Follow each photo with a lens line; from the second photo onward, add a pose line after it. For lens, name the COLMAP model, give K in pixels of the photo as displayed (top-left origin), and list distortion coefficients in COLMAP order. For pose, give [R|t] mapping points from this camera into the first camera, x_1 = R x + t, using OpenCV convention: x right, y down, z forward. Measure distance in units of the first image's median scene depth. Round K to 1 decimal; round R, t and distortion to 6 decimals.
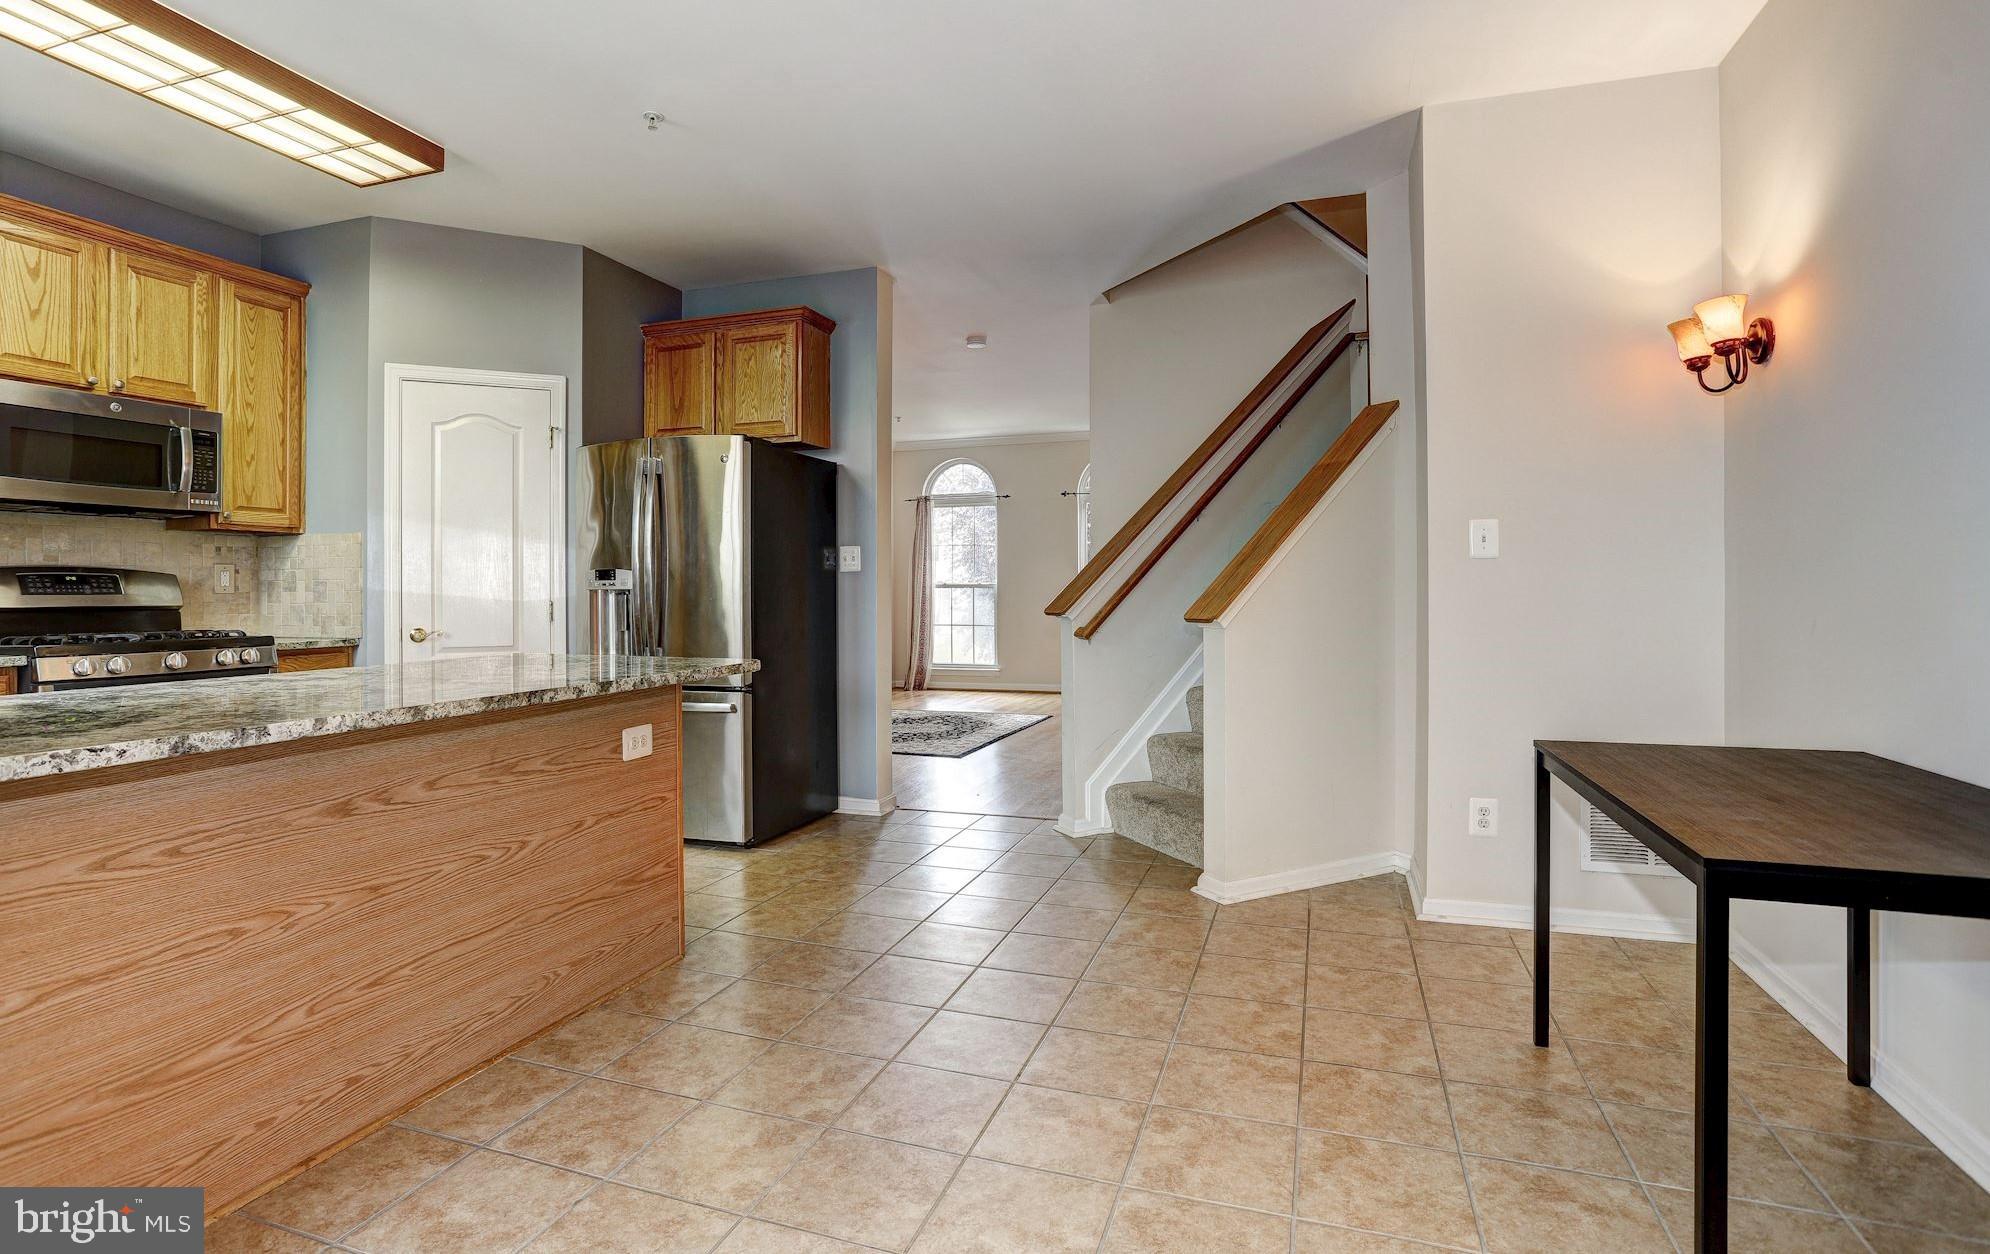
lens RADIAL K [[969.7, 0, 994.8], [0, 969.7, 578.1], [0, 0, 1]] dist [-0.055174, 0.019040]
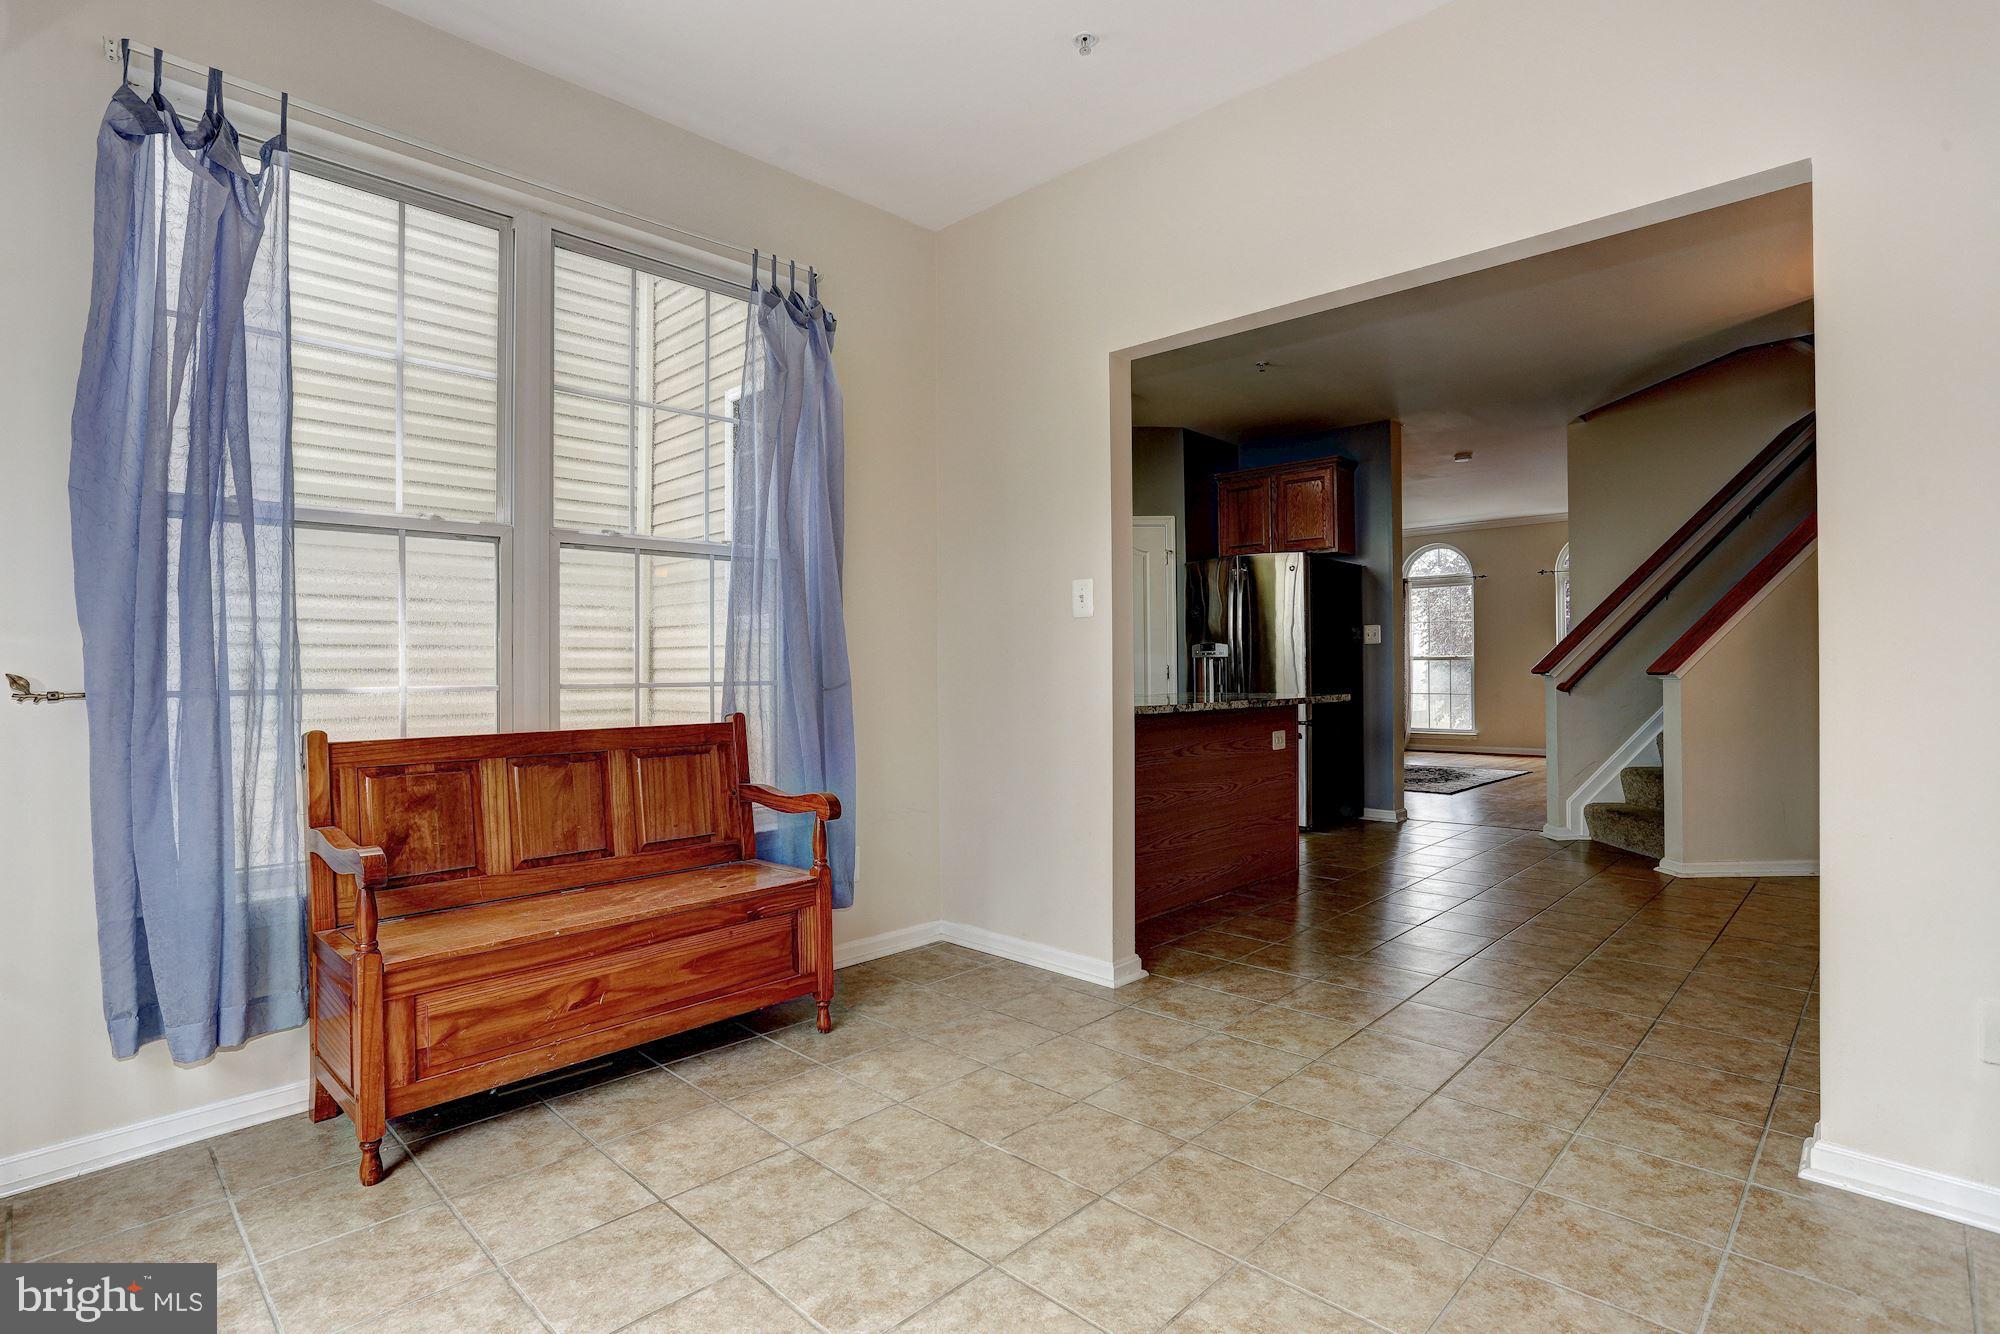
lens RADIAL K [[974.2, 0, 994.9], [0, 974.2, 664.9], [0, 0, 1]] dist [-0.054559, 0.021201]
pose [[0.904061, -0.005486, -0.427368, -0.057184], [0.008565, 0.999949, 0.005283, 0.013528], [0.427317, -0.008436, 0.904063, -0.562159]]
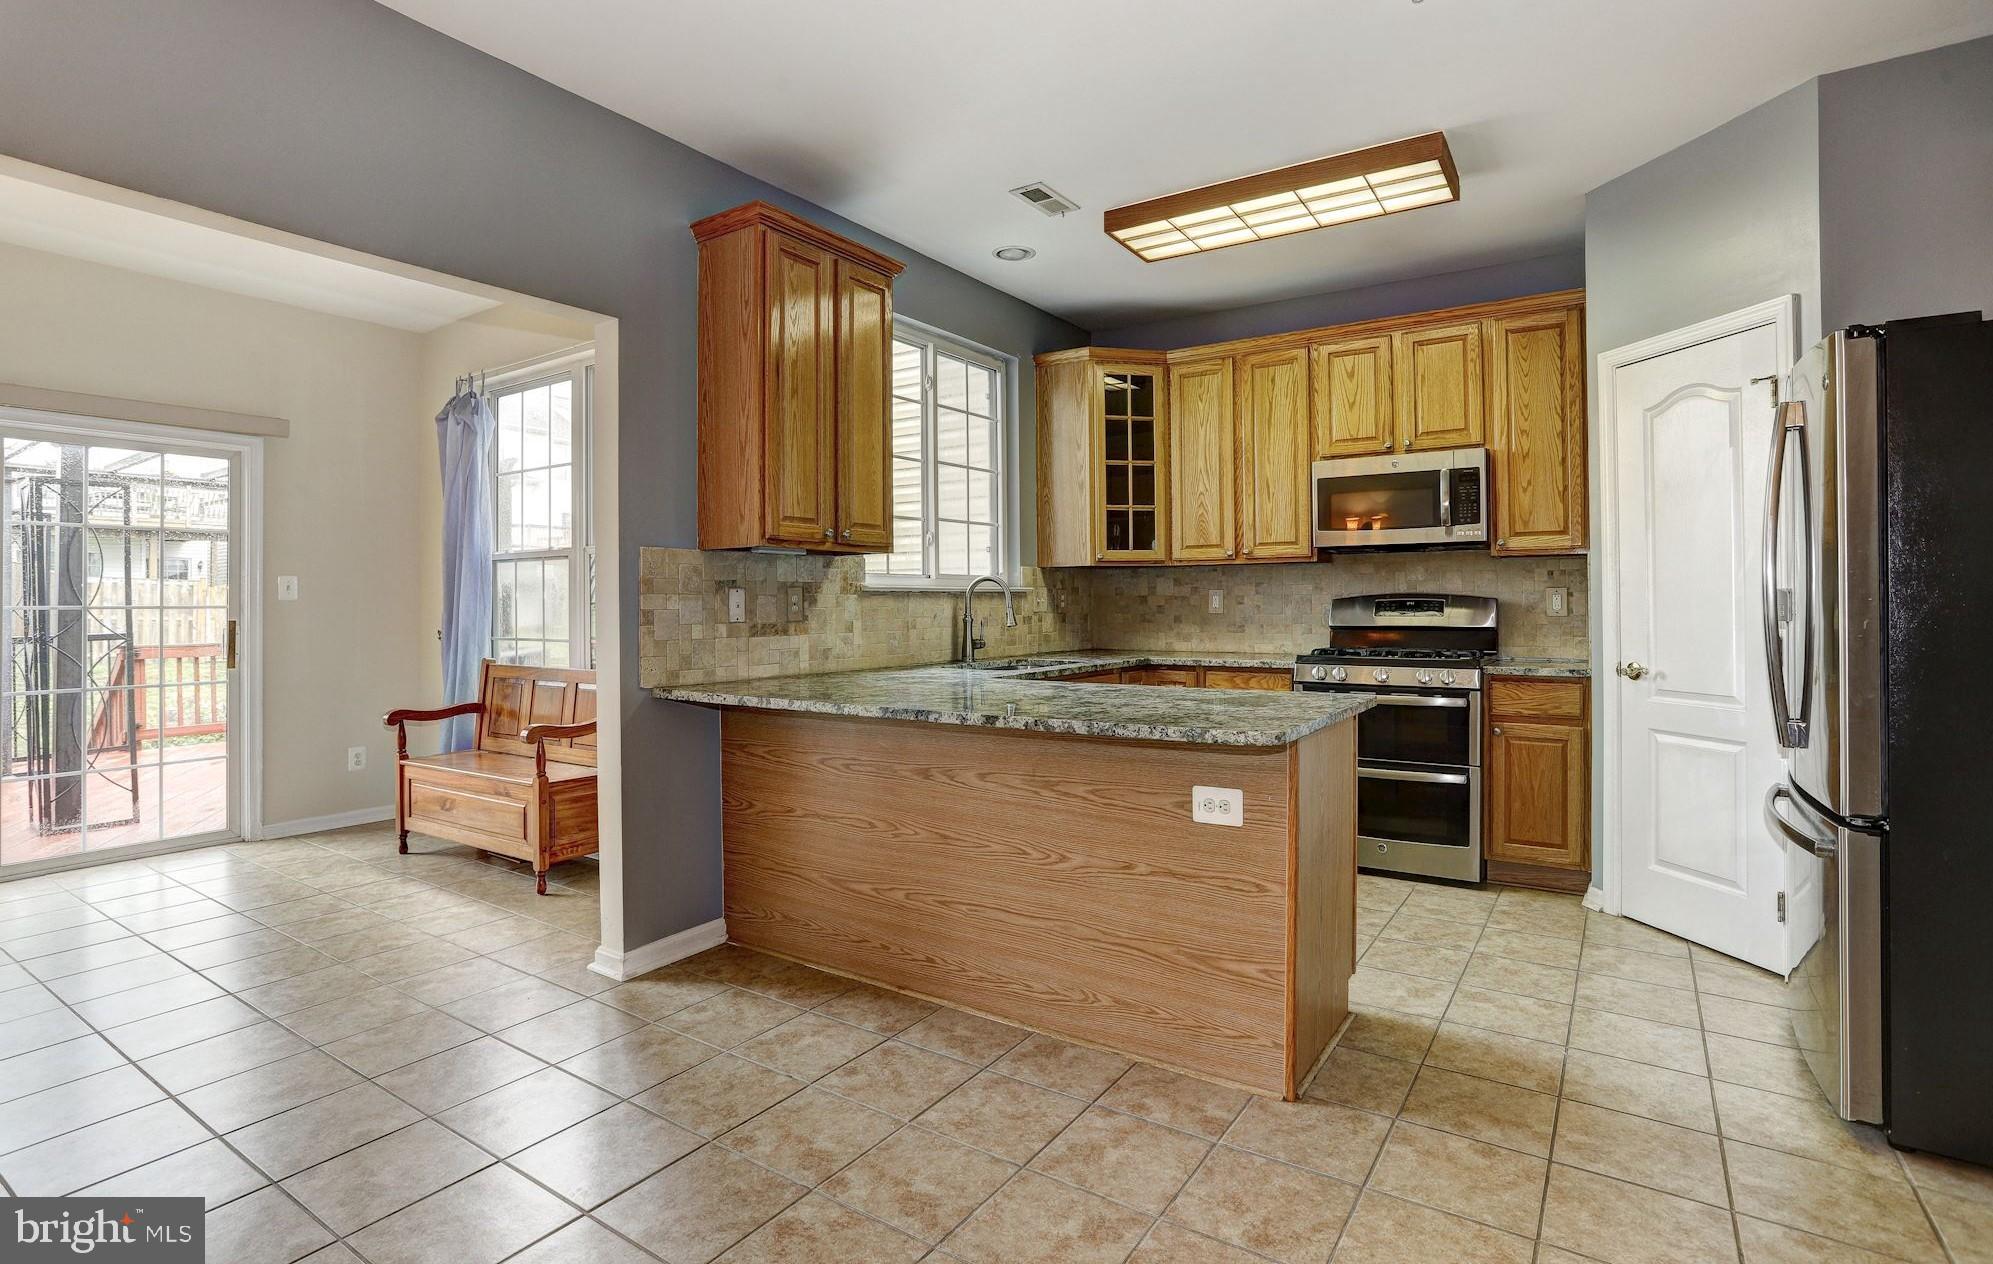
lens RADIAL K [[971.2, 0, 991.6], [0, 971.2, 594.2], [0, 0, 1]] dist [-0.055174, 0.019040]
pose [[-0.260450, -0.002343, -0.965485, 0.355236], [0.016108, 0.999847, -0.006772, -0.011122], [0.965353, -0.017315, -0.260372, 0.713229]]
